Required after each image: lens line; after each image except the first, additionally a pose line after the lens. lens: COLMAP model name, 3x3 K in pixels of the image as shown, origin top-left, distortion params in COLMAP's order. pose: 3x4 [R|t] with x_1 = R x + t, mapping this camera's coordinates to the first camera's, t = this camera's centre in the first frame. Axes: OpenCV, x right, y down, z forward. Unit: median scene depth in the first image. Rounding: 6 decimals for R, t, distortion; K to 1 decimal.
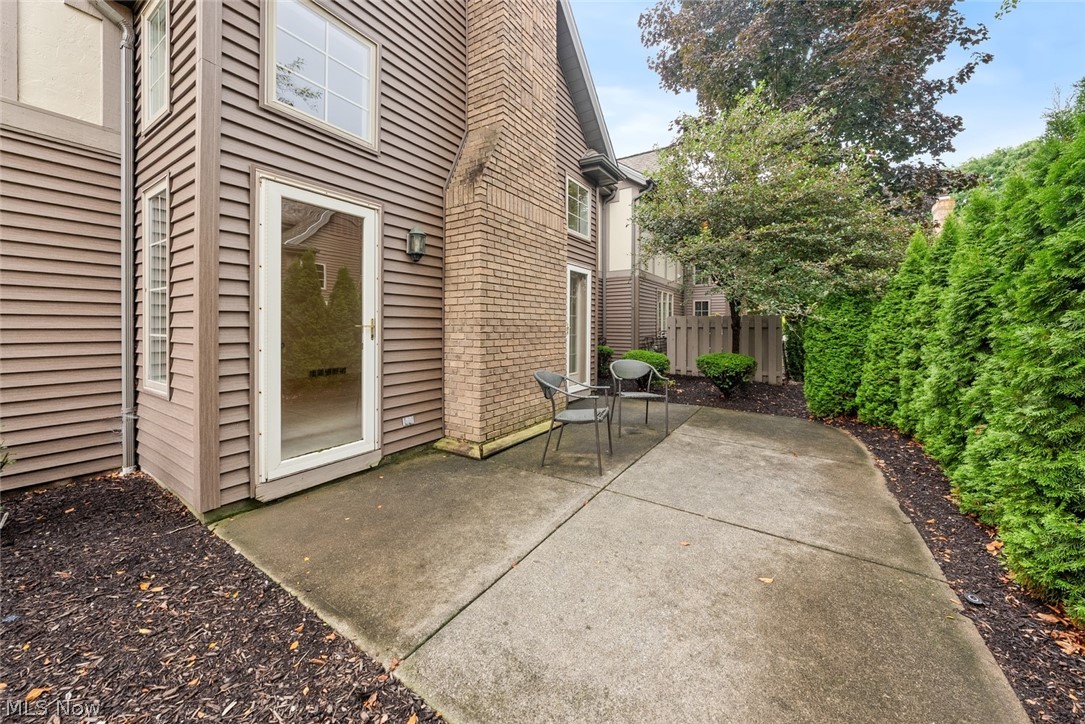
lens RADIAL K [[377.2, 0, 563.7], [0, 377.2, 329.2], [0, 0, 1]] dist [-0.002287, 0.000158]
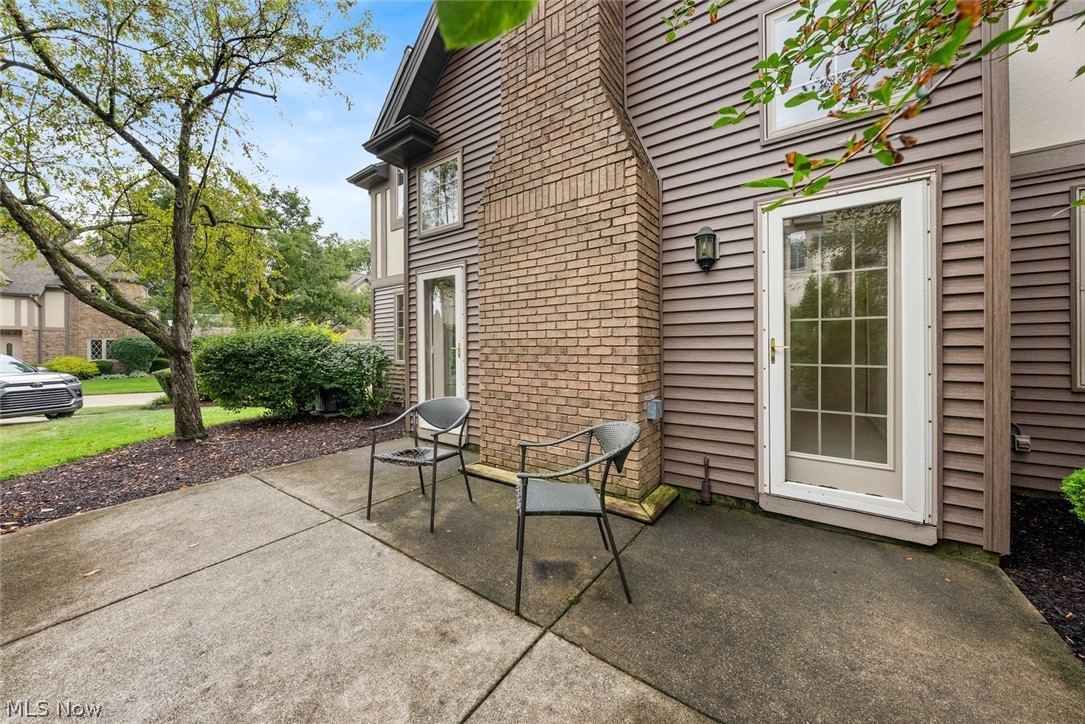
lens RADIAL K [[377.2, 0, 537.4], [0, 377.2, 346.4], [0, 0, 1]] dist [-0.002287, 0.000158]
pose [[-0.072946, -0.002019, -0.997334, 0.758322], [0.006004, 0.999979, -0.002464, -0.007892], [0.997318, -0.006168, -0.072933, 1.169776]]
